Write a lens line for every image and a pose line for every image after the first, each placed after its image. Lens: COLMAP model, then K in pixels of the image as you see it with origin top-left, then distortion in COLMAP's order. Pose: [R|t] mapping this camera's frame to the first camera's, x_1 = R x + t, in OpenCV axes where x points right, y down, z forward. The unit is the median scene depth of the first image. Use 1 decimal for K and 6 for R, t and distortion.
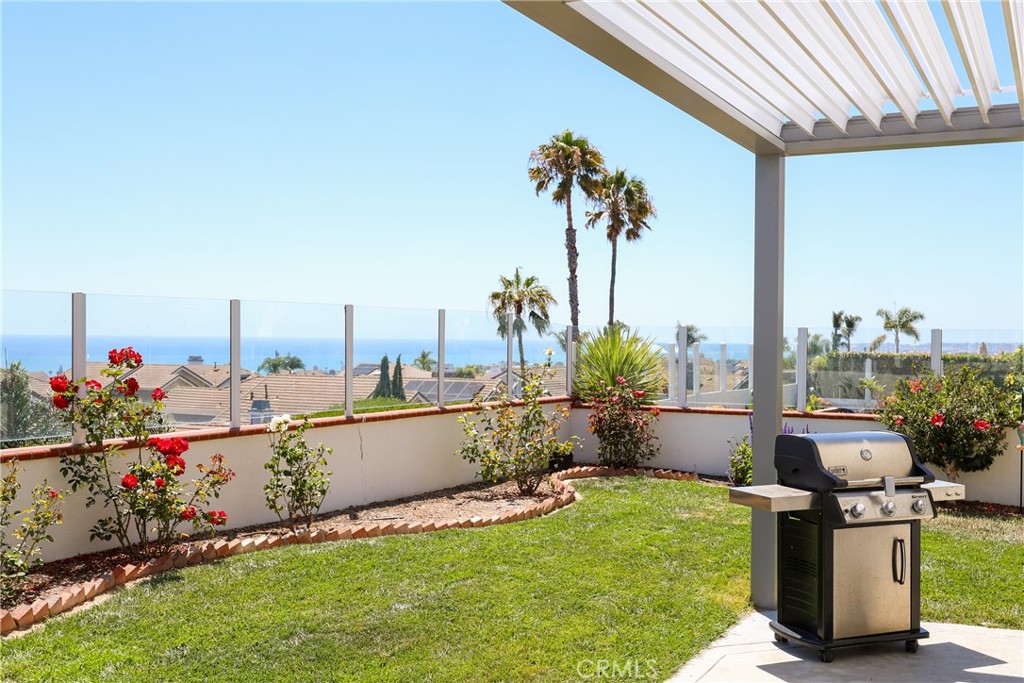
lens RADIAL K [[1135.1, 0, 549.6], [0, 1135.1, 337.9], [0, 0, 1]] dist [-0.006569, 0.000000]
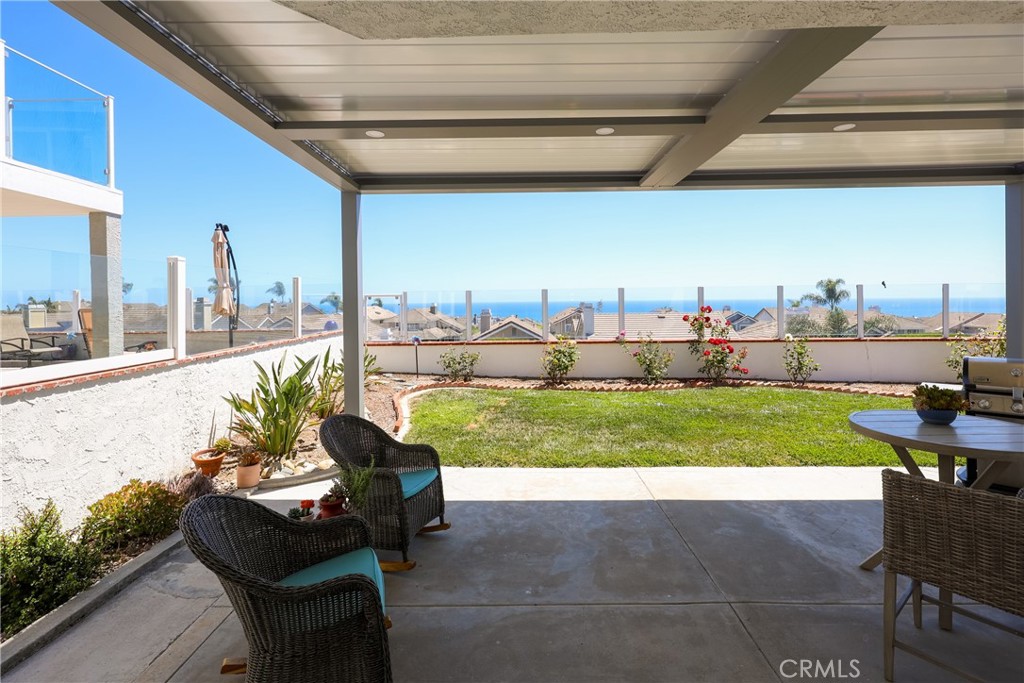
lens RADIAL K [[484.4, 0, 512.4], [0, 484.4, 302.4], [0, 0, 1]] dist [0.016414, 0.000247]
pose [[0.400559, -0.008448, -0.916232, 0.350558], [0.010910, 0.999931, -0.004450, 0.000477], [0.916206, -0.008213, 0.400623, 0.049969]]
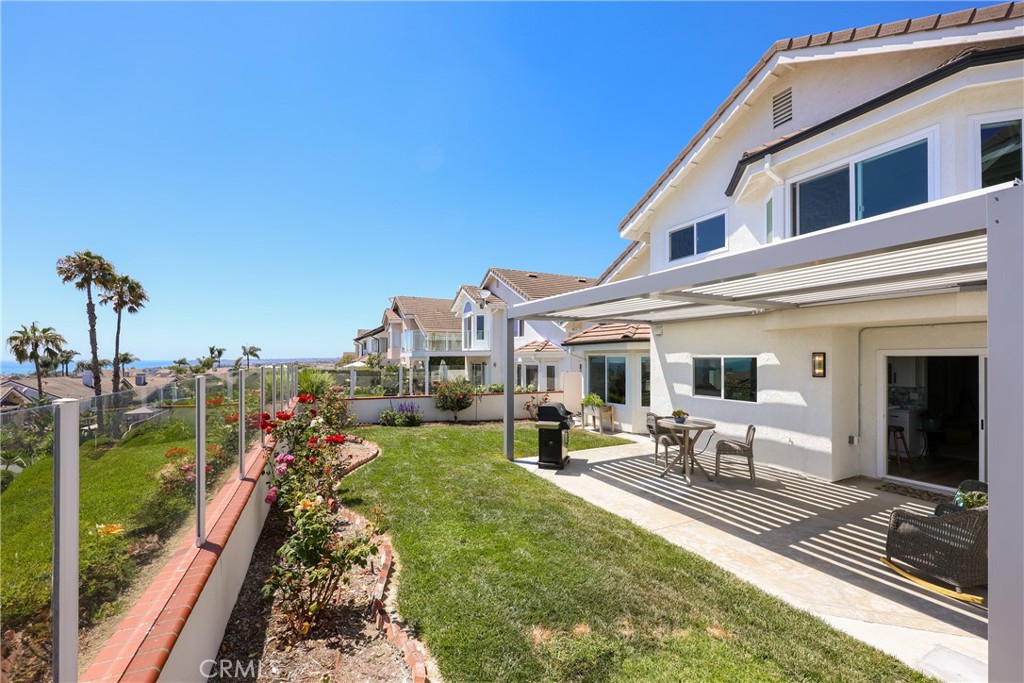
lens RADIAL K [[439.9, 0, 490.8], [0, 439.9, 357.0], [0, 0, 1]] dist [0.028620, -0.000302]
pose [[0.656394, -0.010251, 0.754349, -0.493552], [0.008149, 0.999946, 0.006498, -0.040029], [-0.754375, 0.001882, 0.656441, 0.136167]]
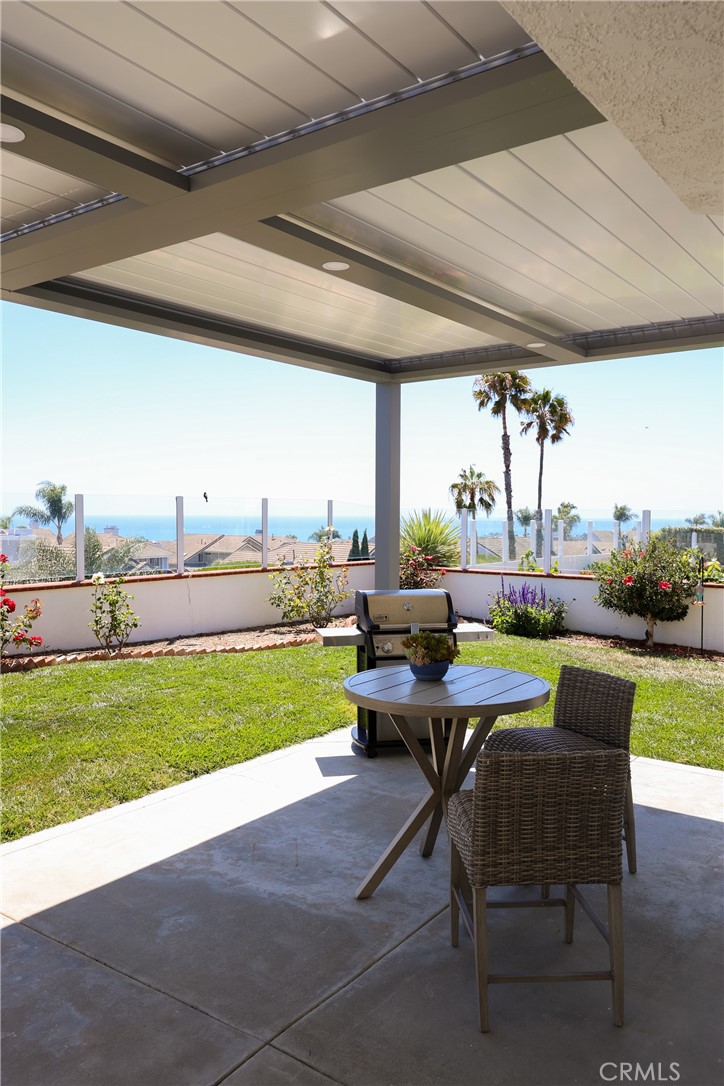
lens RADIAL K [[827.6, 0, 363.4], [0, 827.6, 541.6], [0, 0, 1]] dist [0.009475, 0.003182]
pose [[0.979526, 0.001120, -0.201316, 0.236357], [0.005019, 0.999538, 0.029980, -0.001893], [0.201257, -0.030377, 0.979067, 0.018018]]
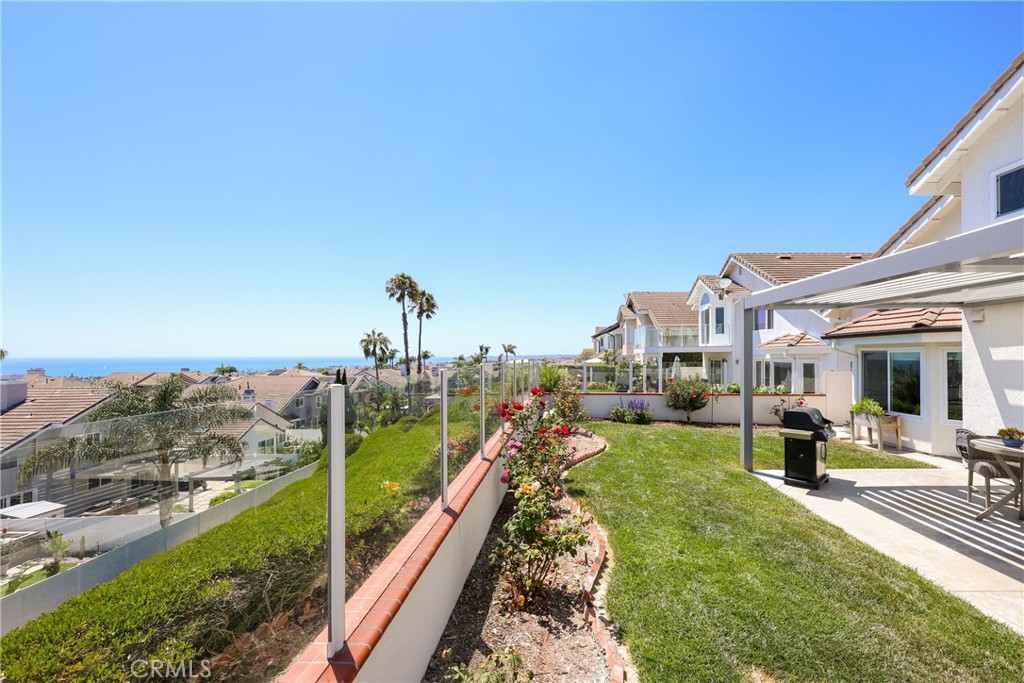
lens RADIAL K [[439.9, 0, 527.4], [0, 439.9, 353.5], [0, 0, 1]] dist [0.028620, -0.000302]
pose [[0.921552, -0.012155, 0.388065, -0.483532], [0.012441, 0.999921, 0.001775, -0.039747], [-0.388056, 0.003192, 0.921630, 0.130791]]
